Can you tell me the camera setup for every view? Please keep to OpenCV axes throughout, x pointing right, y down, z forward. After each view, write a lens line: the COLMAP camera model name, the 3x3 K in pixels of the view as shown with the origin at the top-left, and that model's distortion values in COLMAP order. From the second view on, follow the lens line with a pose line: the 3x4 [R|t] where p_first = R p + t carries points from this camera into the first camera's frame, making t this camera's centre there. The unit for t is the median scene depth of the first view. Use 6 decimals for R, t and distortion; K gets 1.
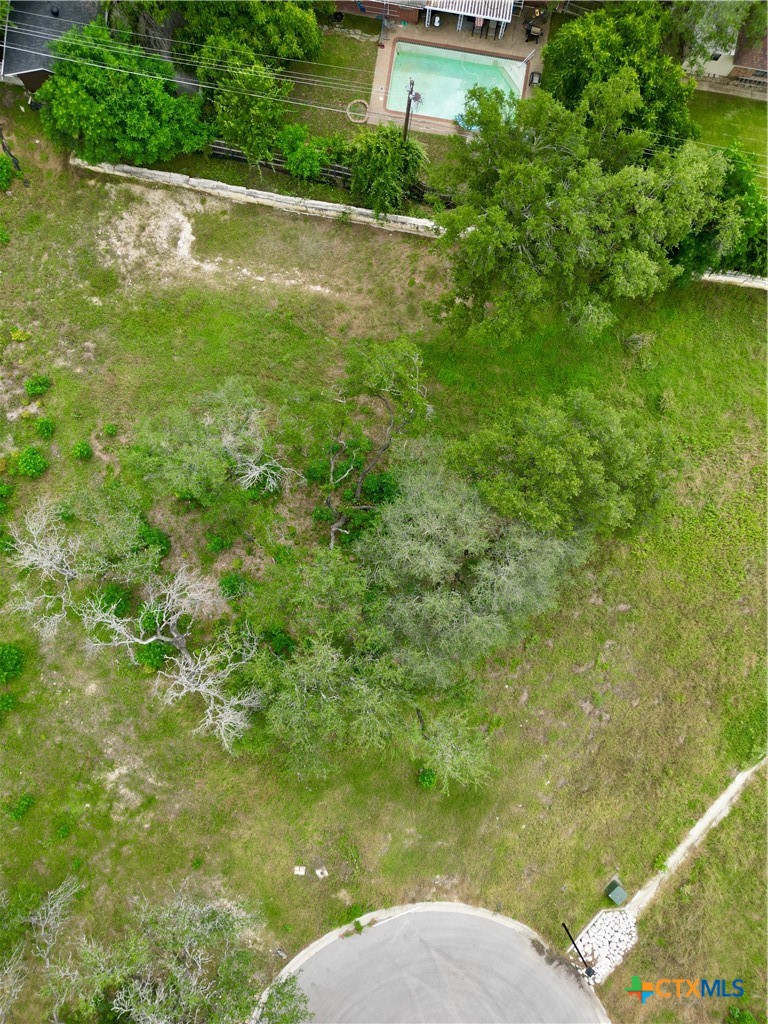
lens RADIAL K [[721.7, 0, 384.0], [0, 721.7, 512.0], [0, 0, 1]] dist [0.058164, -0.052306]
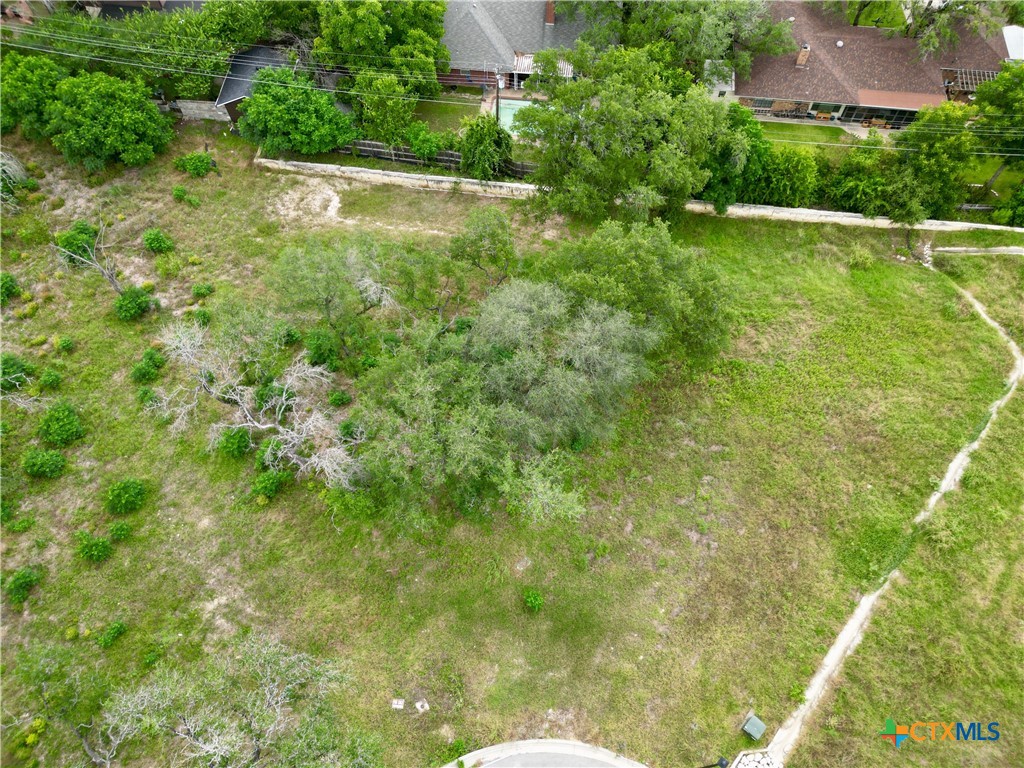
lens RADIAL K [[721.7, 0, 509.3], [0, 721.7, 385.9], [0, 0, 1]] dist [0.058164, -0.052306]
pose [[0.999057, -0.039246, -0.018562, 0.054666], [0.026138, 0.885128, -0.464614, 0.553269], [0.034664, 0.463691, 0.885319, 0.014772]]
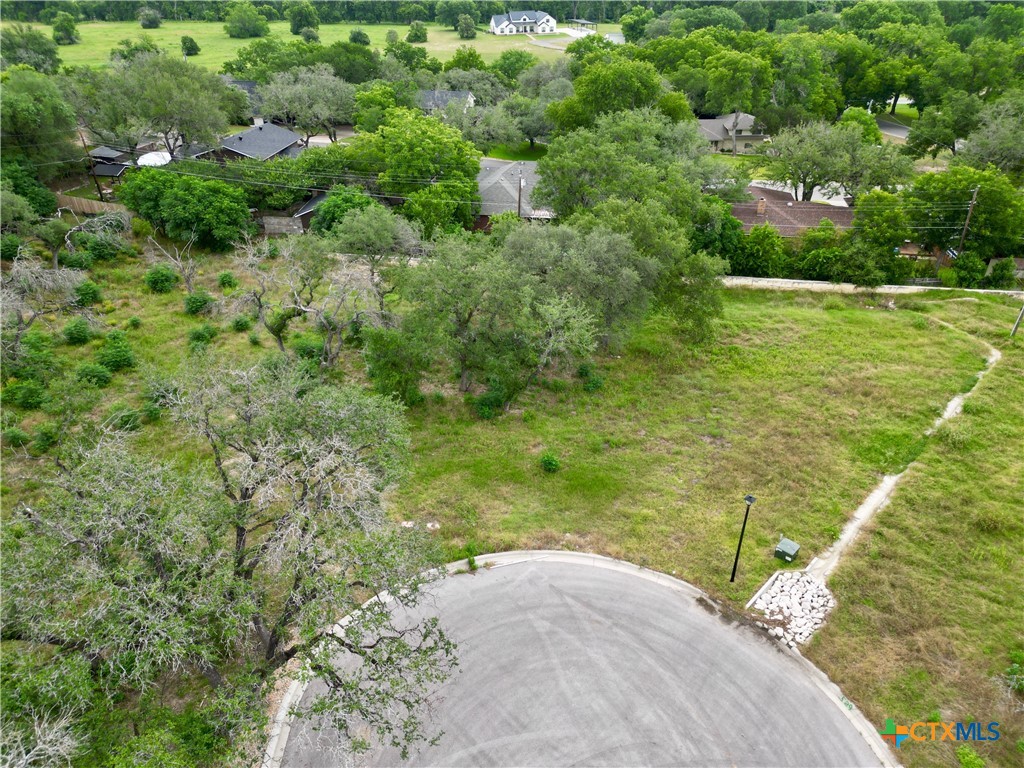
lens RADIAL K [[721.7, 0, 509.3], [0, 721.7, 385.9], [0, 0, 1]] dist [0.058164, -0.052306]
pose [[0.999646, -0.022011, -0.014925, 0.021714], [-0.000459, 0.546851, -0.837230, 1.095150], [0.026590, 0.836940, 0.546648, 0.386724]]
